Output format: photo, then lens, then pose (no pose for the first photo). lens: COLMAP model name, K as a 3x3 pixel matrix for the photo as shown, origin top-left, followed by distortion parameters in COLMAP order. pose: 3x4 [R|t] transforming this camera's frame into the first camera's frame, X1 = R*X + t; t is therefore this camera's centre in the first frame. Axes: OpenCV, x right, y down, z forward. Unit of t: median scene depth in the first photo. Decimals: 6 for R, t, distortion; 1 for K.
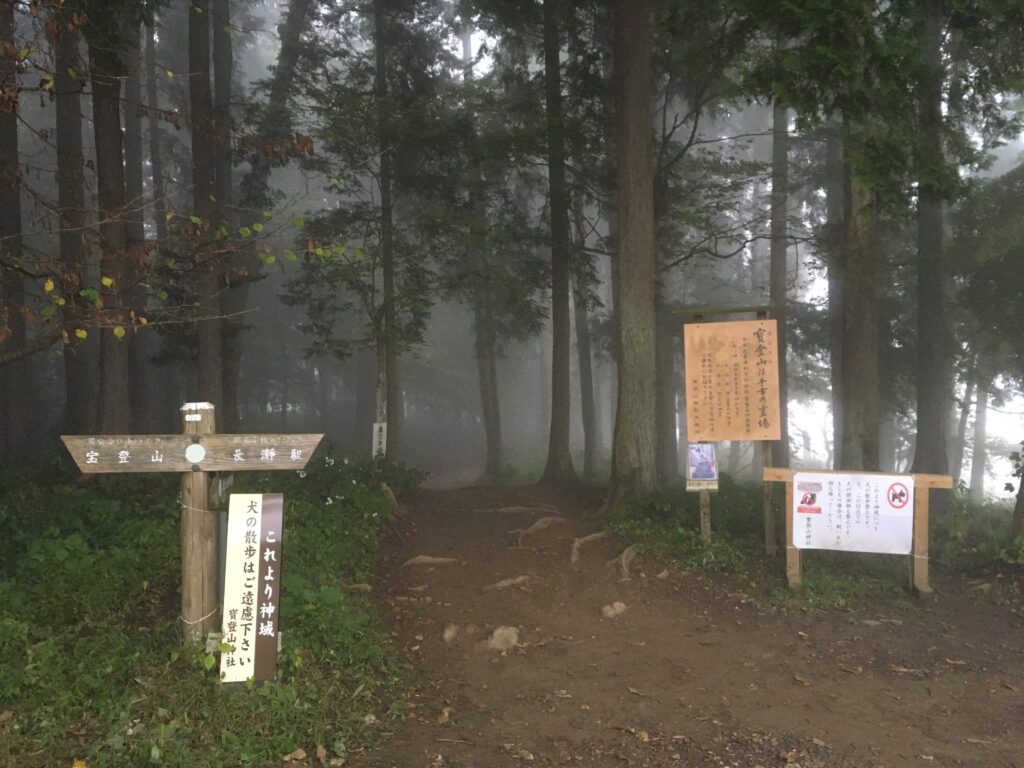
lens RADIAL K [[873.1, 0, 510.0], [0, 873.1, 396.4], [0, 0, 1]] dist [0.089515, -0.110870]
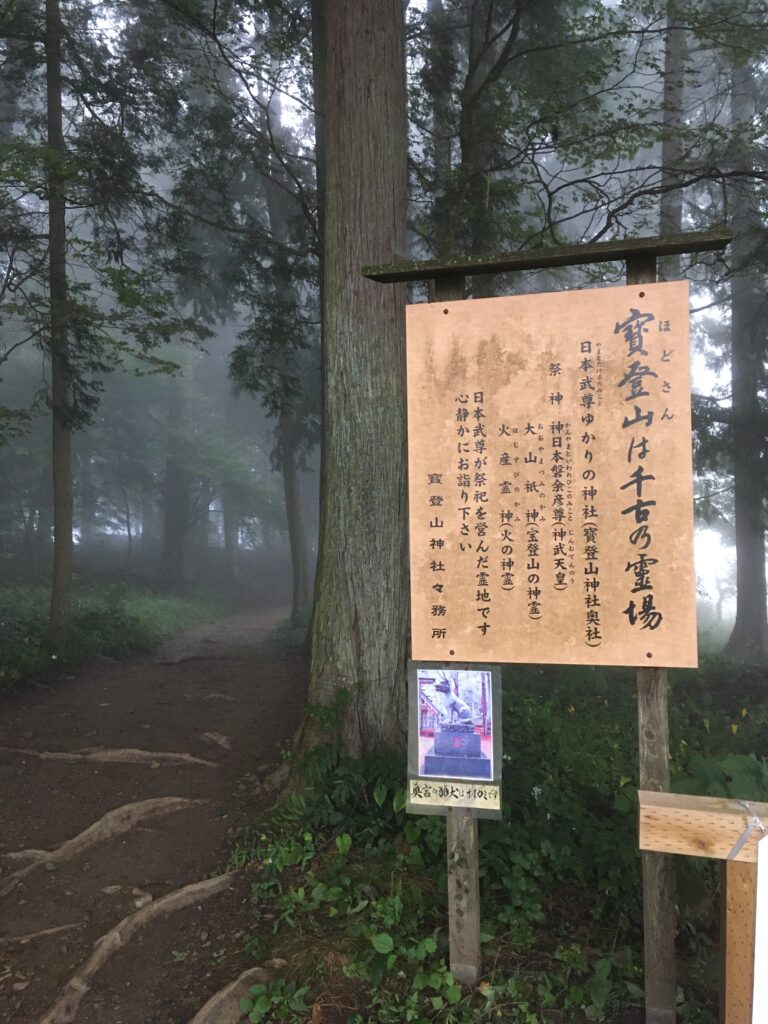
lens RADIAL K [[873.1, 0, 382.0], [0, 873.1, 520.4], [0, 0, 1]] dist [0.089515, -0.110870]
pose [[0.999885, 0.012250, -0.008991, 0.195246], [-0.012267, 0.999923, -0.001860, -0.000556], [0.008967, 0.001970, 0.999958, 0.675766]]
